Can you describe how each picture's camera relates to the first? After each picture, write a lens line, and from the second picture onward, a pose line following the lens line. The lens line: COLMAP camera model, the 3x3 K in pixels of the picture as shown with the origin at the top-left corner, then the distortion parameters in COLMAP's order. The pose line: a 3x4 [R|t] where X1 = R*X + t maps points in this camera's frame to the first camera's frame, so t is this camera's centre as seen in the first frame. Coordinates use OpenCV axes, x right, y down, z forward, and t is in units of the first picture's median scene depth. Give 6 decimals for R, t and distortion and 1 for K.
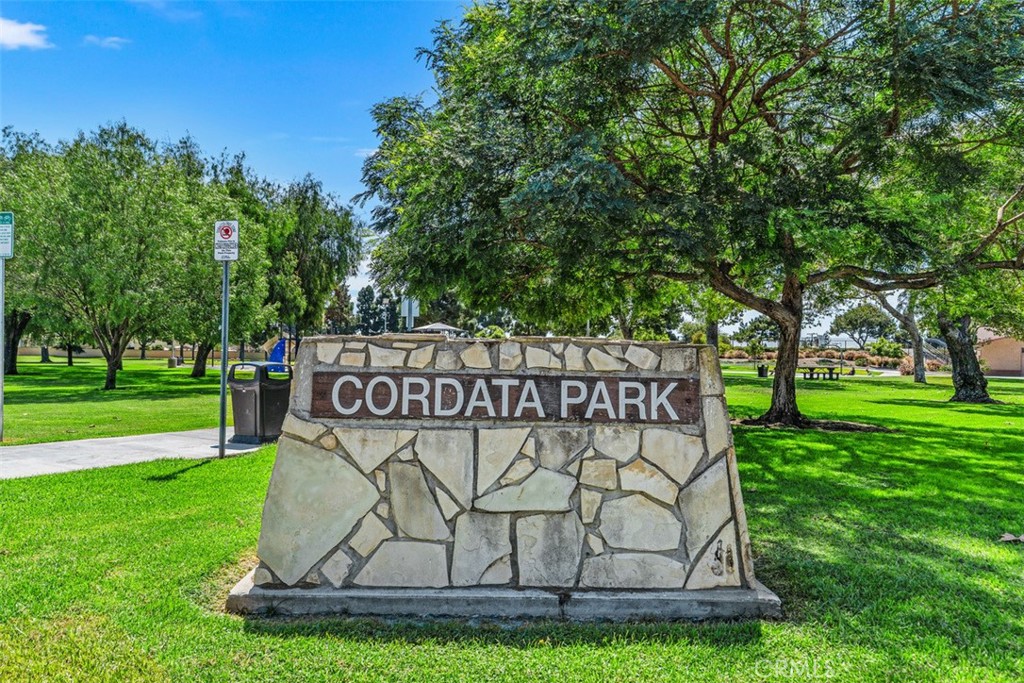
lens RADIAL K [[649.2, 0, 510.7], [0, 649.2, 322.2], [0, 0, 1]] dist [0.000772, 0.003137]
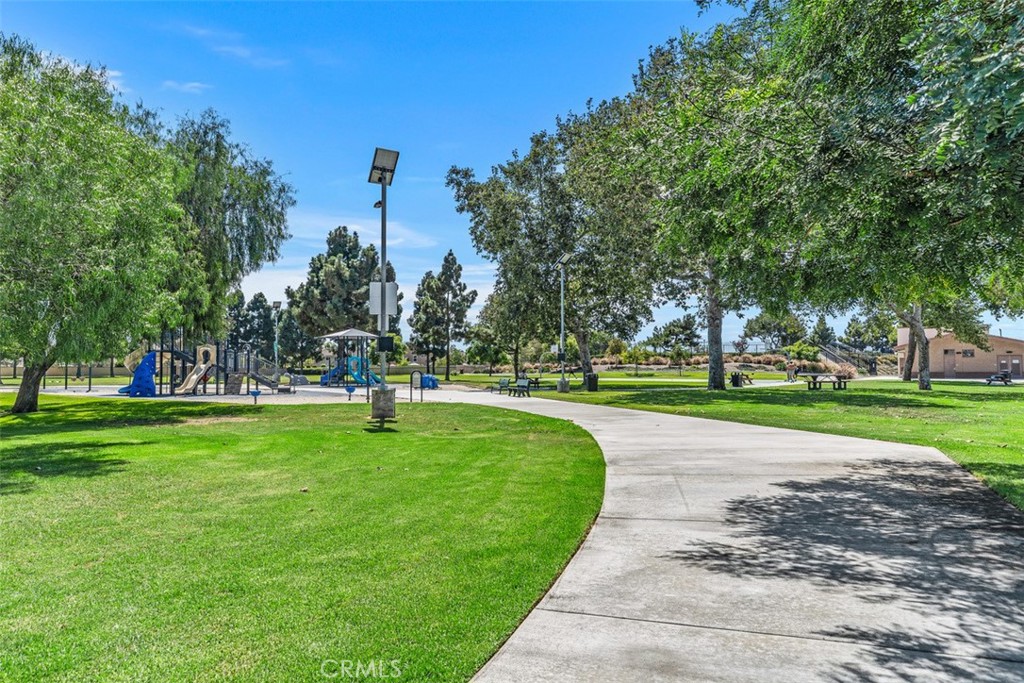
lens RADIAL K [[649.2, 0, 510.7], [0, 649.2, 322.2], [0, 0, 1]] dist [0.000772, 0.003137]
pose [[0.980556, -0.005100, 0.196175, -0.113930], [0.007440, 0.999910, -0.011197, 0.005071], [-0.196100, 0.012439, 0.980505, 0.229436]]
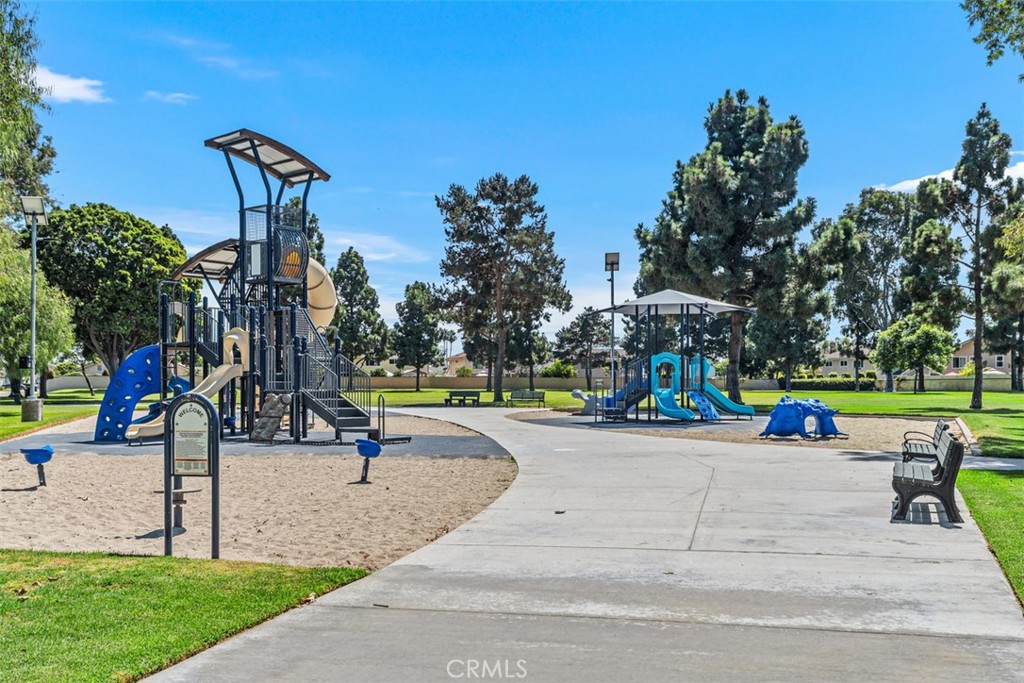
lens RADIAL K [[959.8, 0, 512.0], [0, 959.8, 341.5], [0, 0, 1]] dist [0.016821, 0.010343]
pose [[0.898656, -0.026723, -0.437839, 0.019291], [0.033050, 0.999430, 0.006835, 0.027612], [0.437406, -0.020613, 0.899028, 0.616708]]
